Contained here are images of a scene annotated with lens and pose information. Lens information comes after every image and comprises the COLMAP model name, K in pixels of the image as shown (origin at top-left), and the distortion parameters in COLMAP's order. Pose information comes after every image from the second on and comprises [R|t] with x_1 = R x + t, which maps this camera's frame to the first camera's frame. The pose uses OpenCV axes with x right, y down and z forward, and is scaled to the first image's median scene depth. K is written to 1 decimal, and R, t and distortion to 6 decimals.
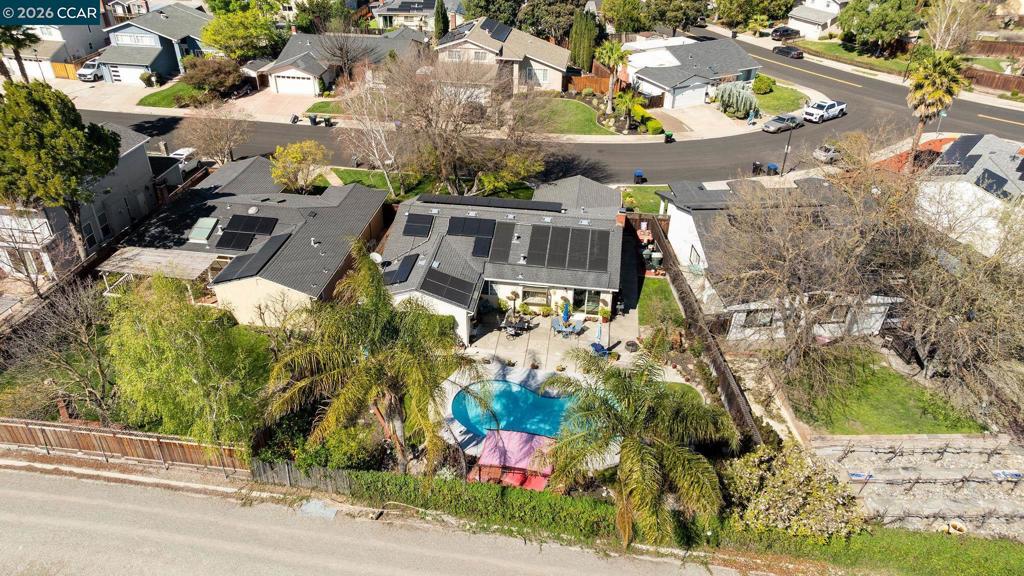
lens RADIAL K [[720.4, 0, 512.0], [0, 720.4, 288.0], [0, 0, 1]] dist [-0.045231, 0.051724]
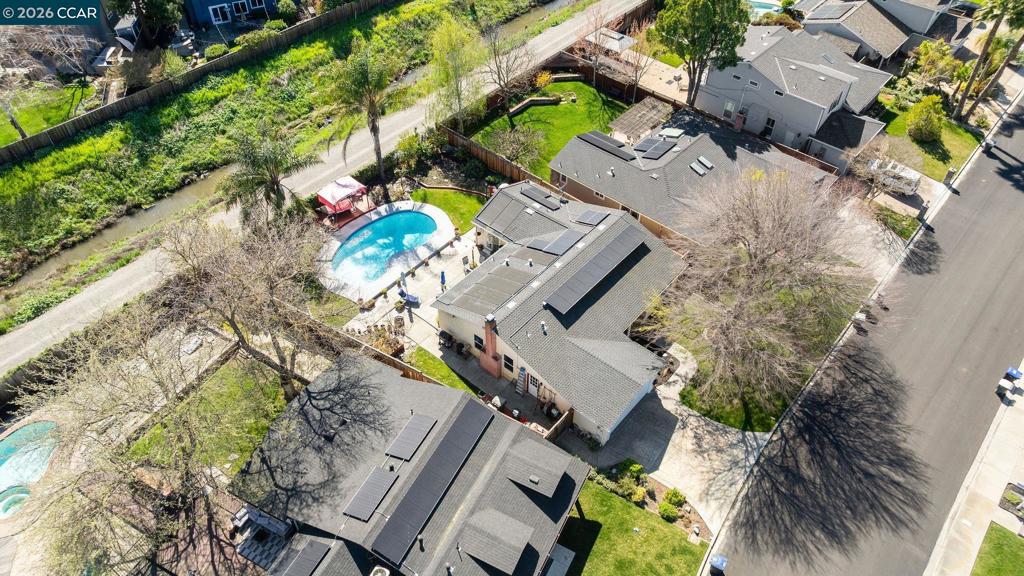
lens RADIAL K [[720.4, 0, 512.0], [0, 720.4, 288.0], [0, 0, 1]] dist [-0.045231, 0.051724]
pose [[-0.543165, 0.590654, -0.596740, 0.423005], [-0.460899, 0.384319, 0.799919, -0.557040], [0.701814, 0.709526, 0.063484, 0.574208]]
